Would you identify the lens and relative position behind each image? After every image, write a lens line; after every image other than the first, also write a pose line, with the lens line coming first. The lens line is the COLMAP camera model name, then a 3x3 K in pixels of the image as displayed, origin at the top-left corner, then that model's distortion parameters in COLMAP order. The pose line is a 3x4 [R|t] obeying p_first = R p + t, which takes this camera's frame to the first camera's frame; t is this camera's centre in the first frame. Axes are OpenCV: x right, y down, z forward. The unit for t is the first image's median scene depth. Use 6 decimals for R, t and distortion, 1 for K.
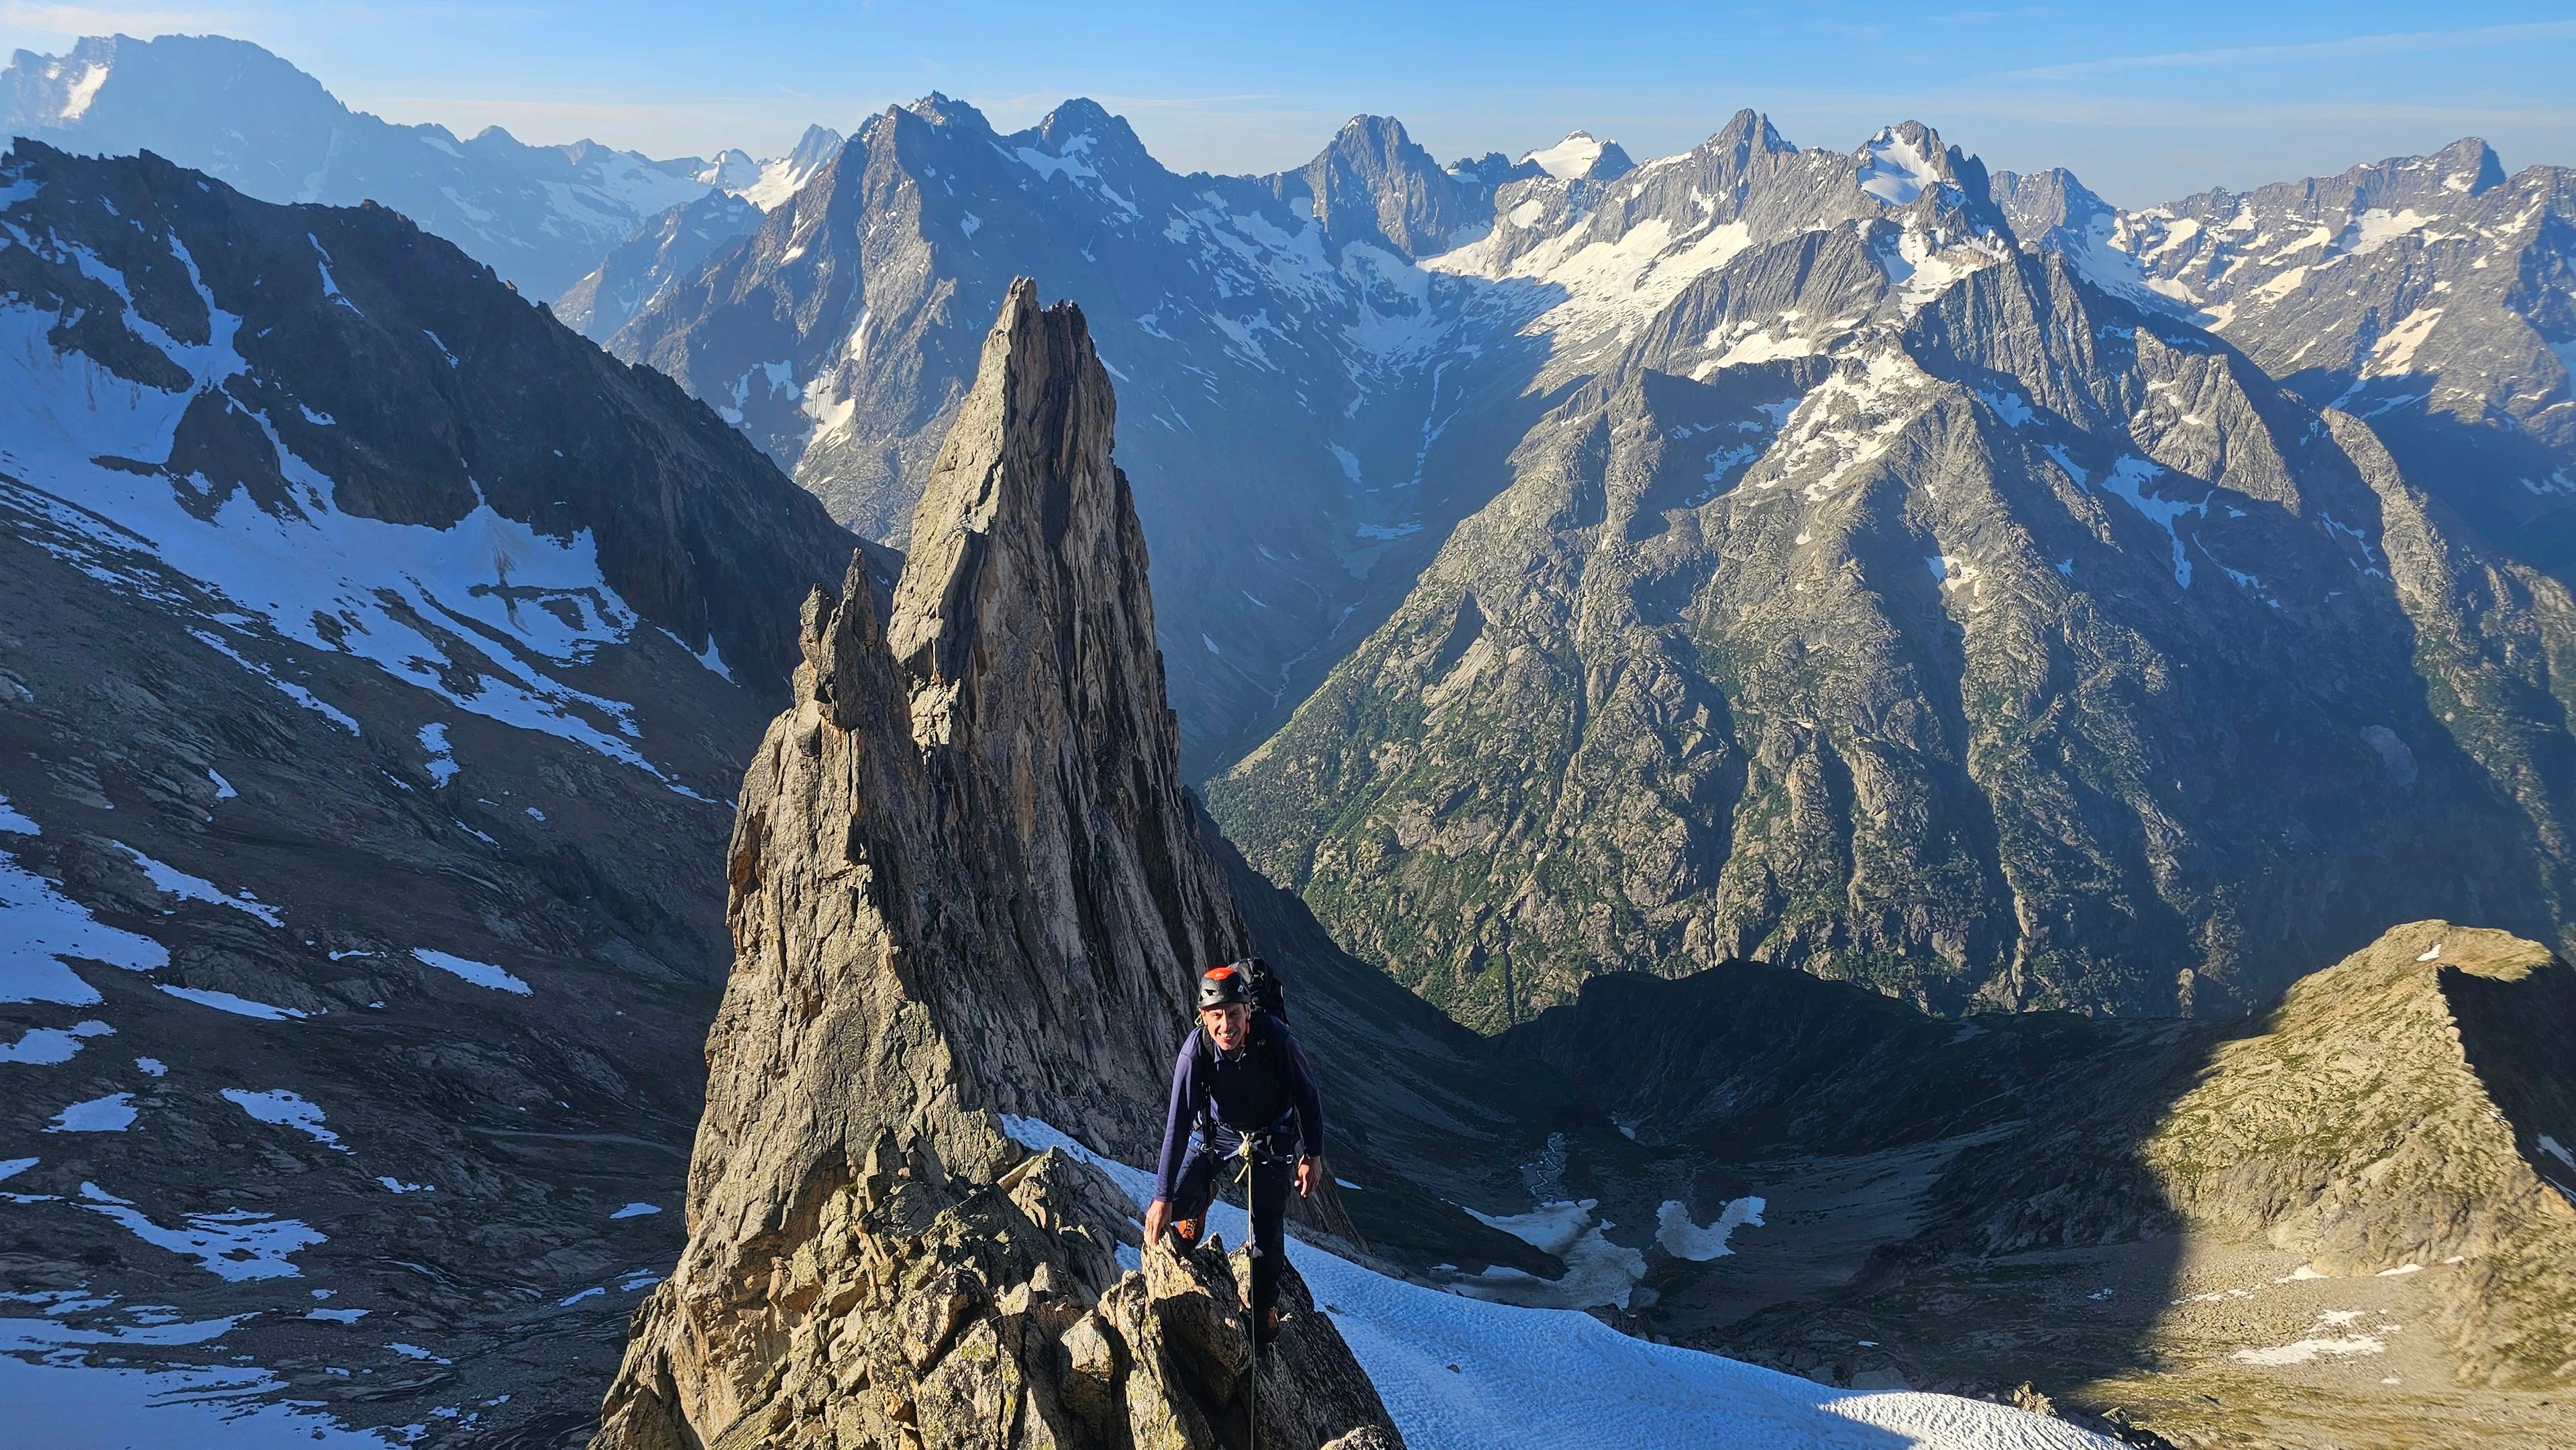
lens RADIAL K [[1742.9, 0, 1292.1], [0, 1742.9, 757.1], [0, 0, 1]] dist [0.062932, -0.053259]
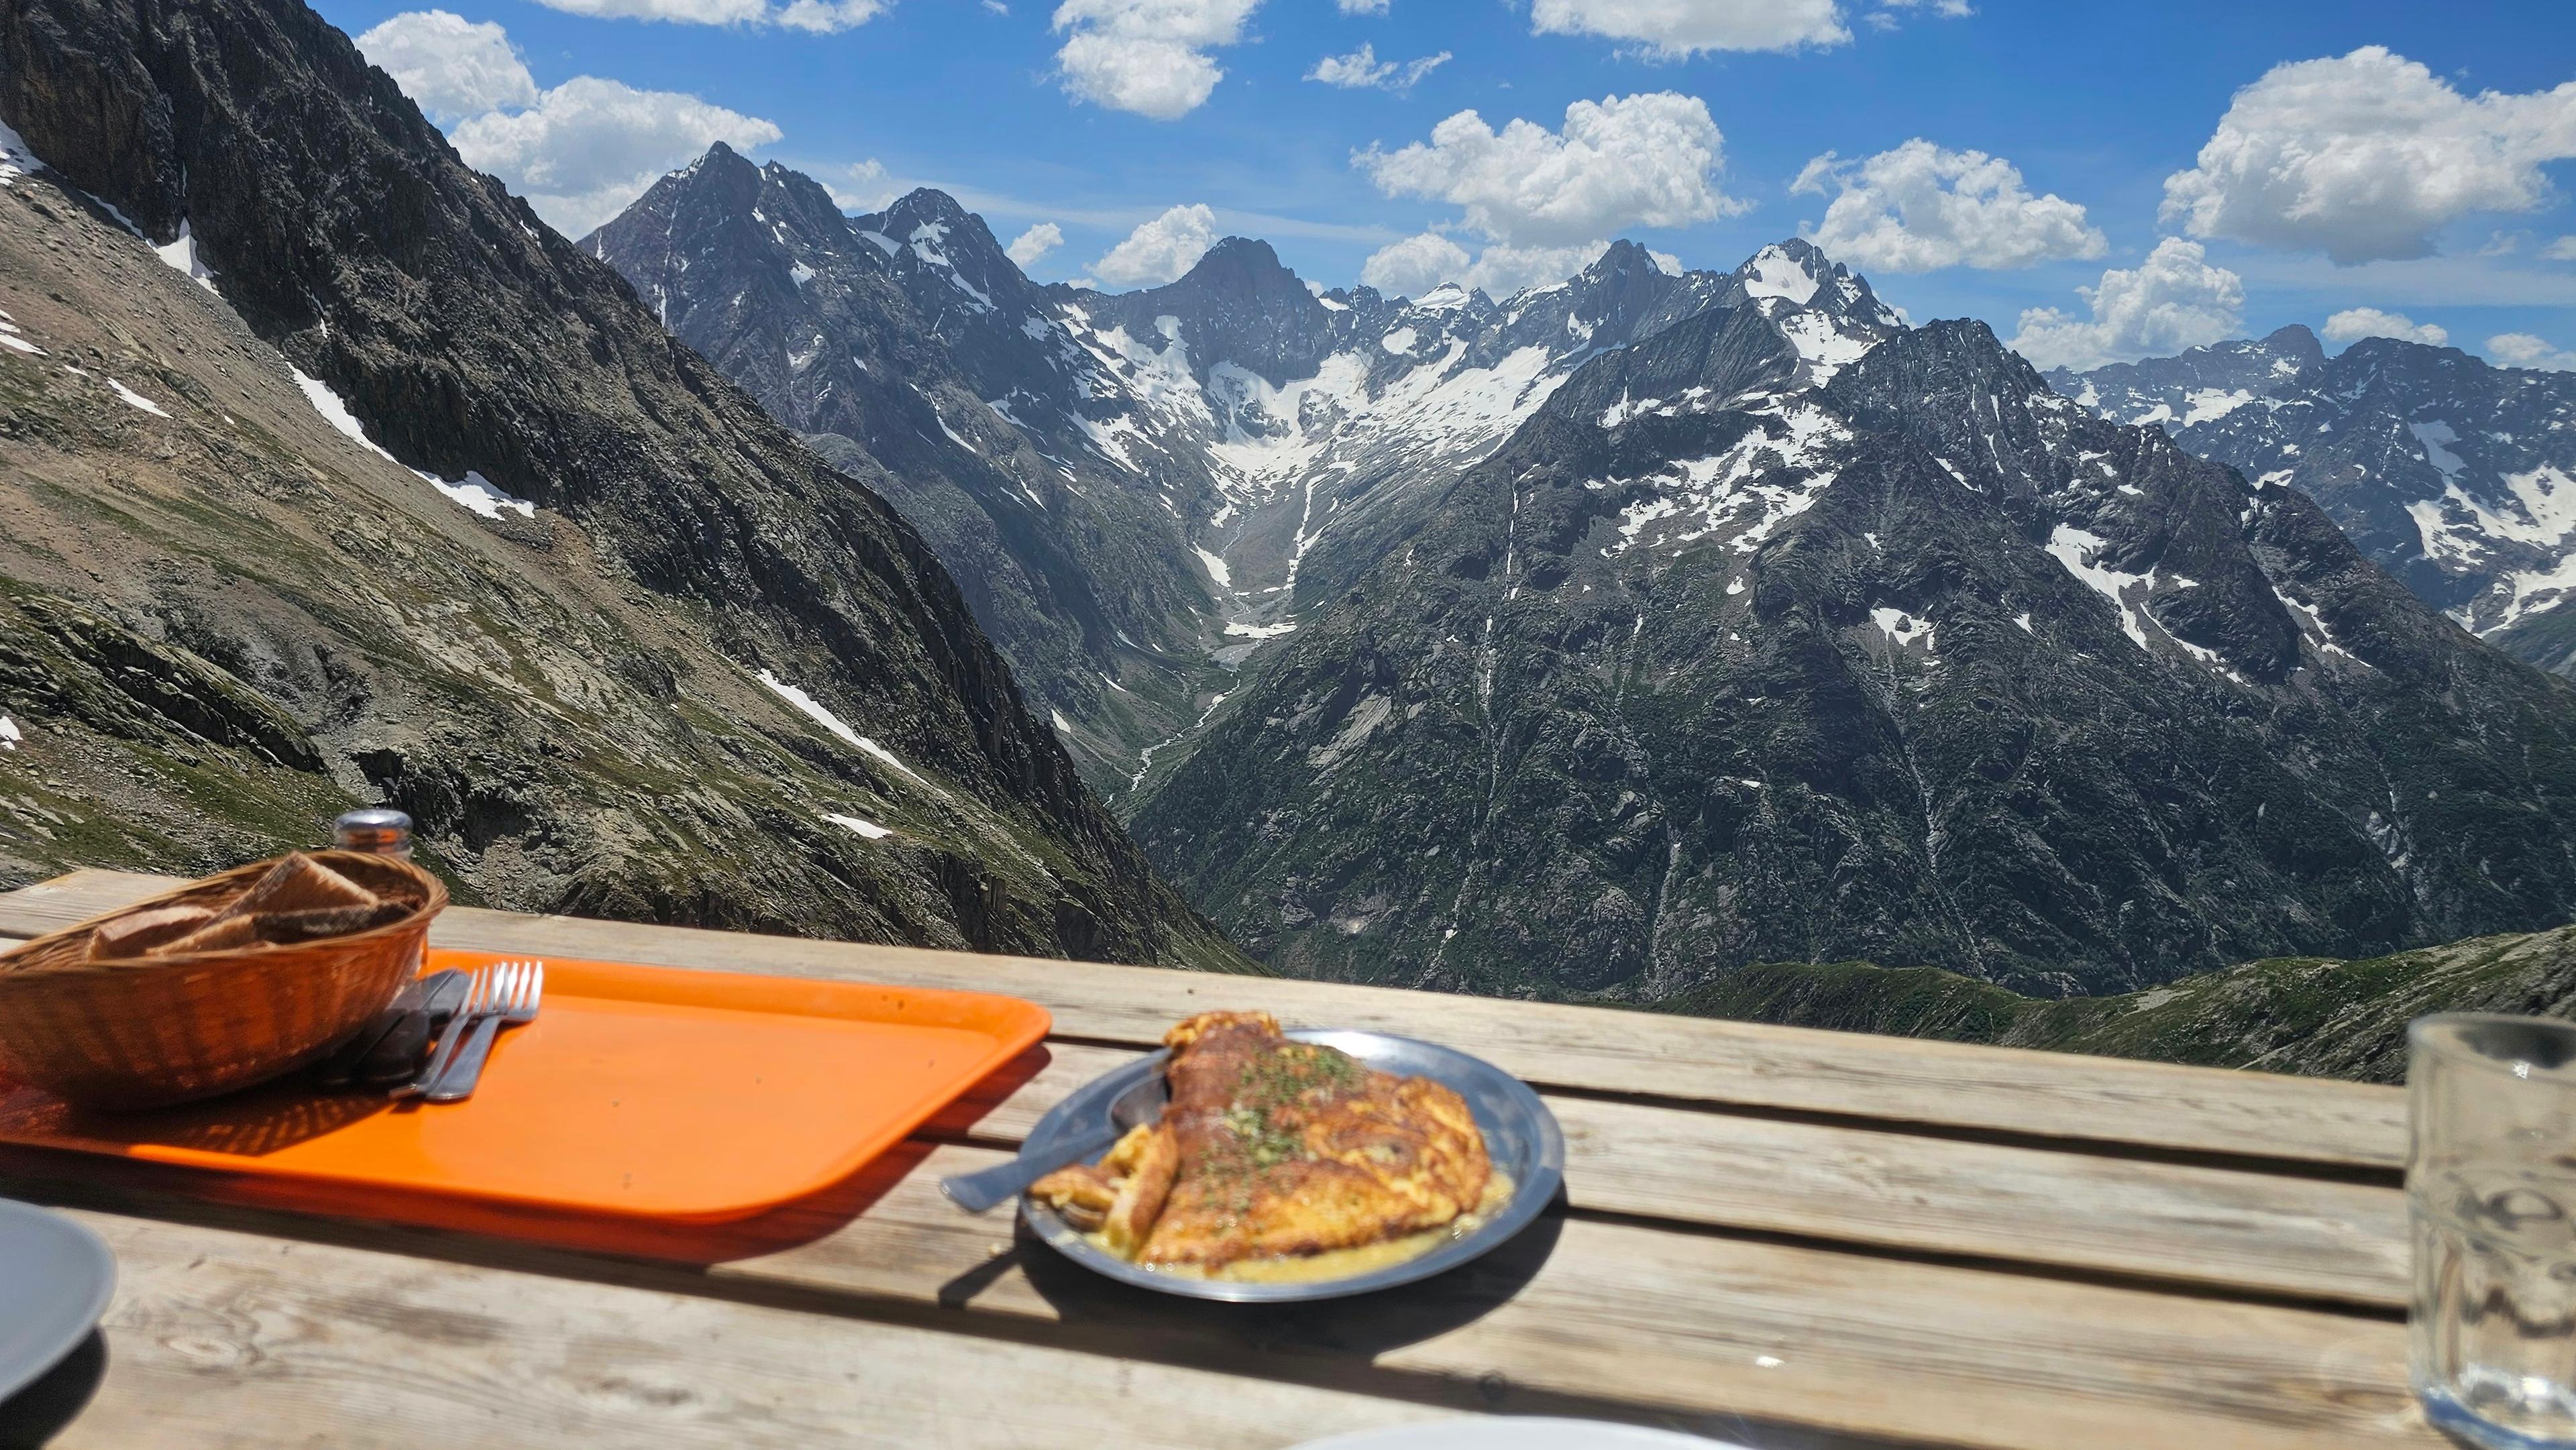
lens RADIAL K [[1745.4, 0, 1332.6], [0, 1745.4, 742.6], [0, 0, 1]] dist [0.107011, -0.099506]
pose [[0.994092, 0.020429, 0.106598, -0.005315], [-0.007298, 0.992486, -0.122143, 0.059814], [-0.108292, 0.120643, 0.986772, 0.139698]]
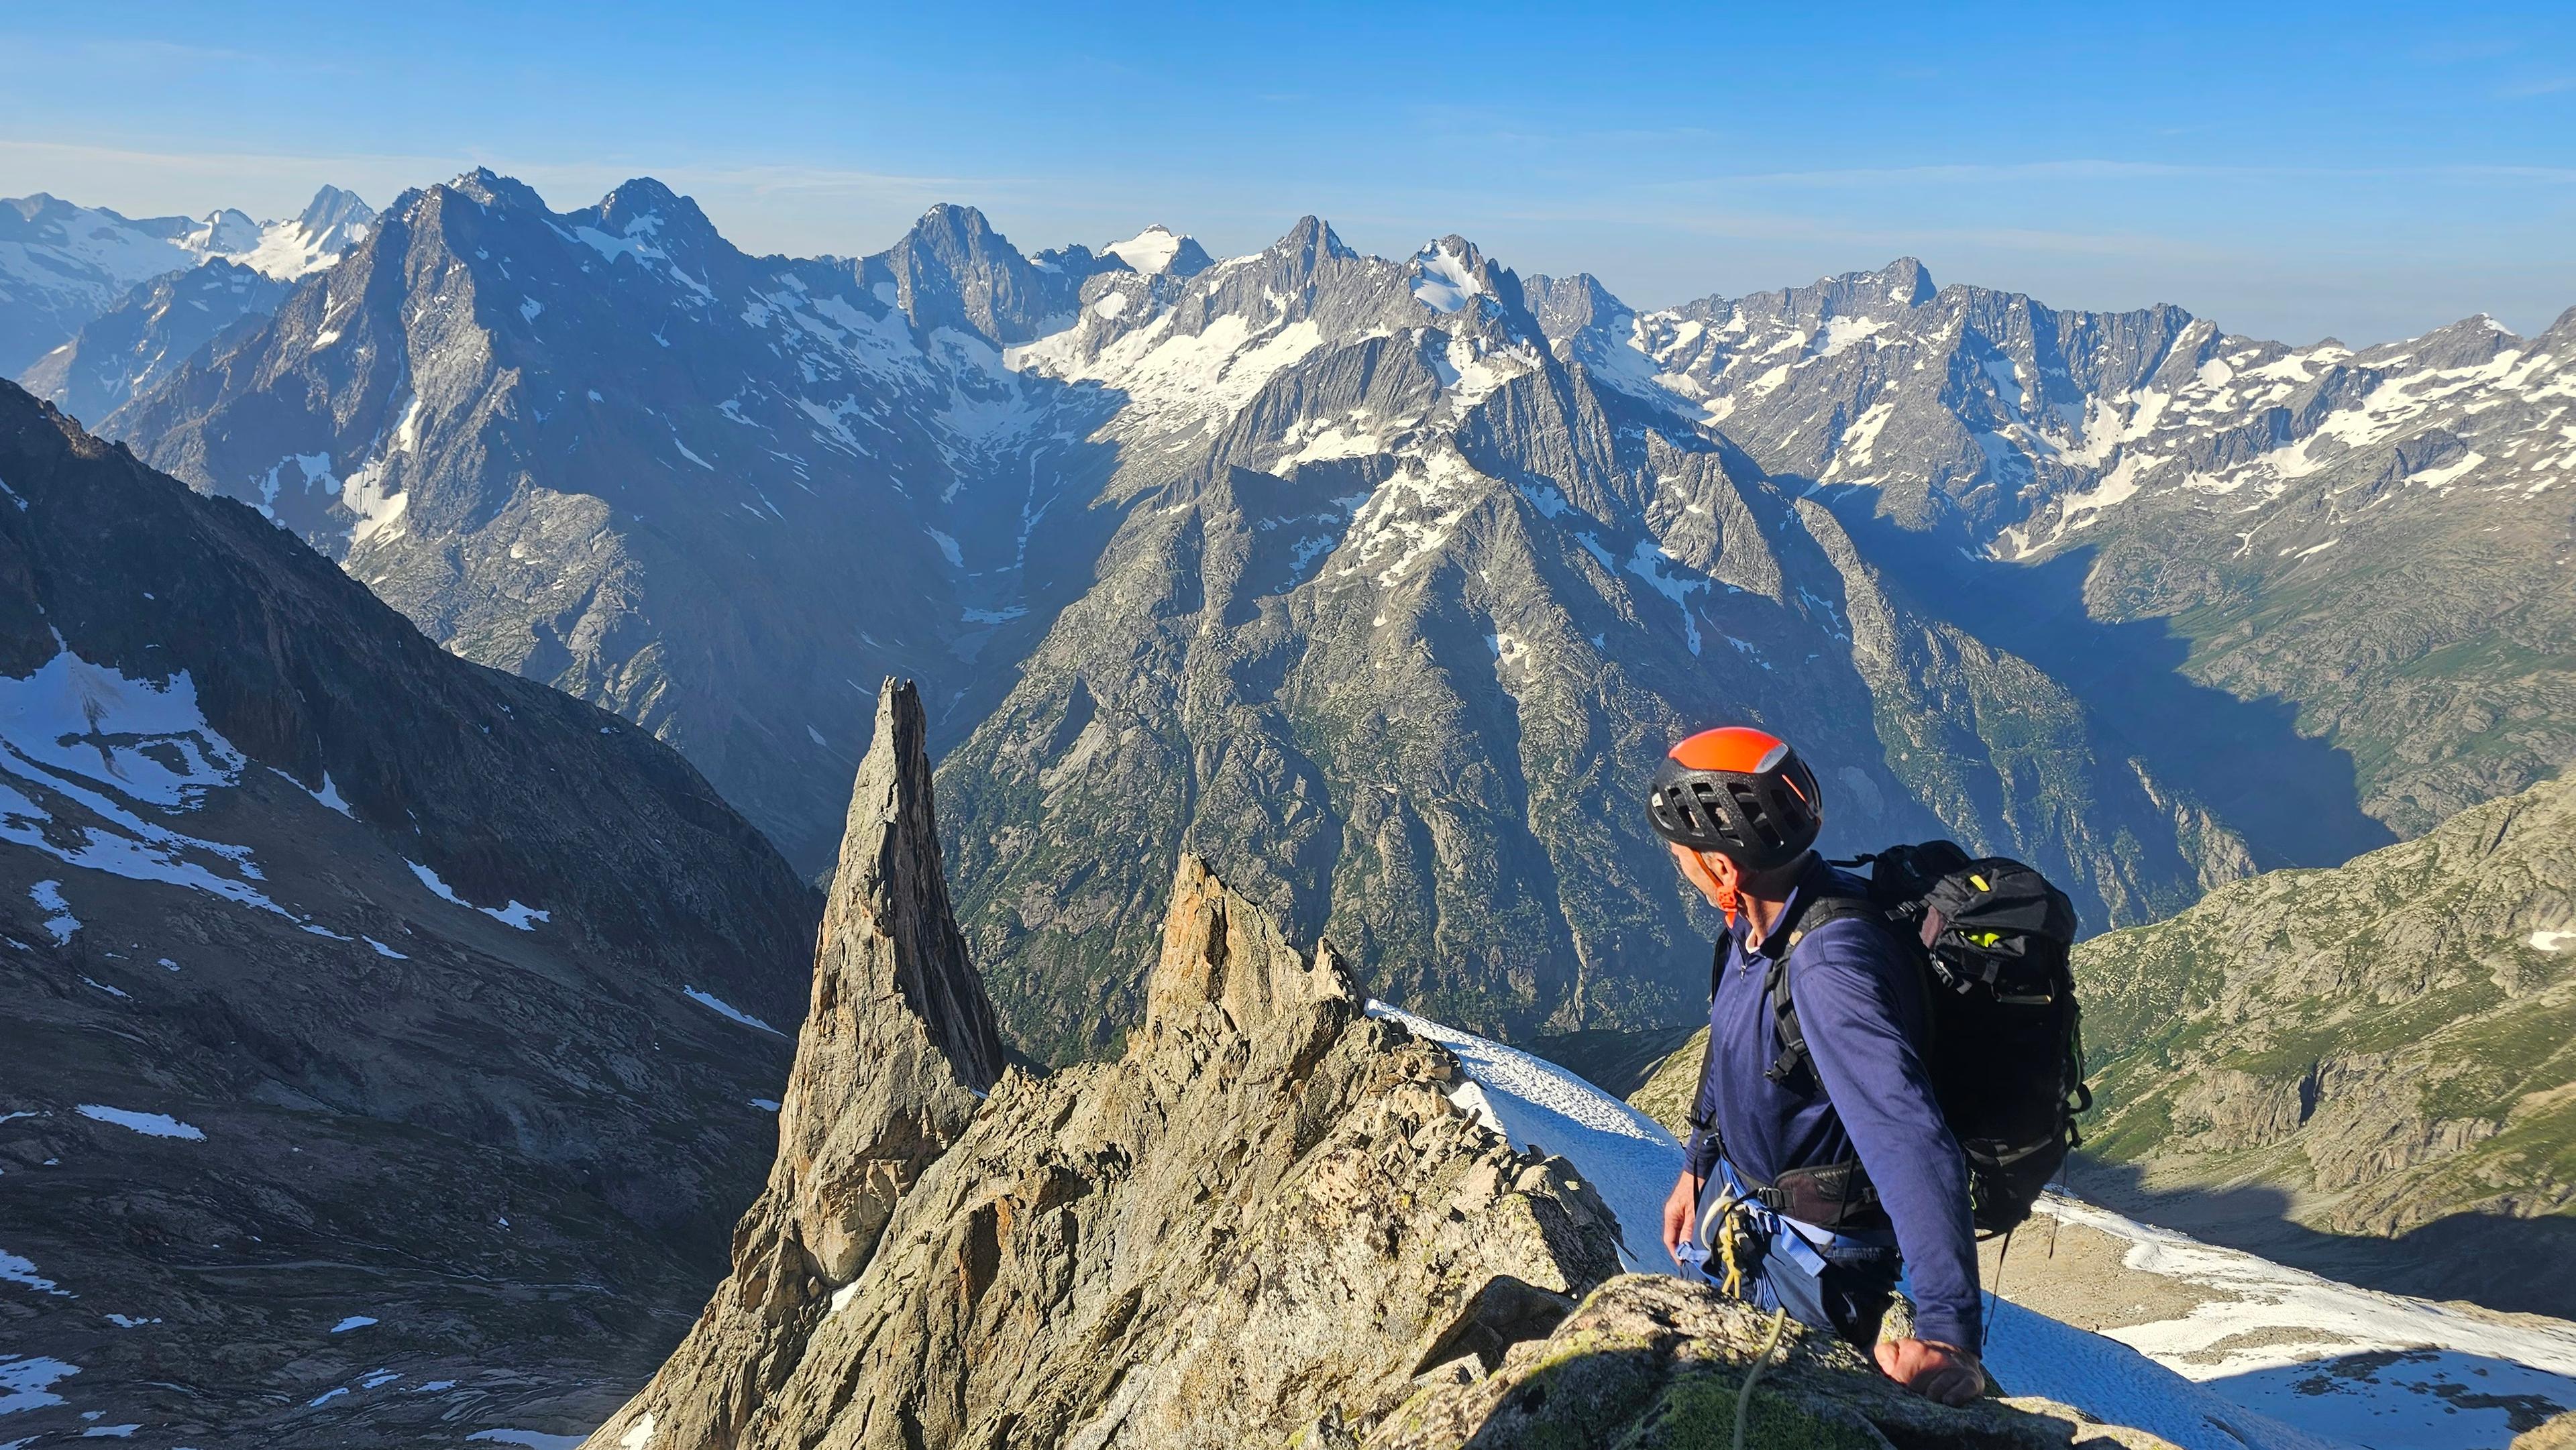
lens RADIAL K [[1745.4, 0, 1332.6], [0, 1745.4, 742.6], [0, 0, 1]] dist [0.107011, -0.099506]
pose [[0.968894, -0.043896, 0.243550, -0.008367], [0.055249, 0.997672, -0.039979, -0.005283], [-0.241229, 0.052191, 0.969064, -0.052582]]
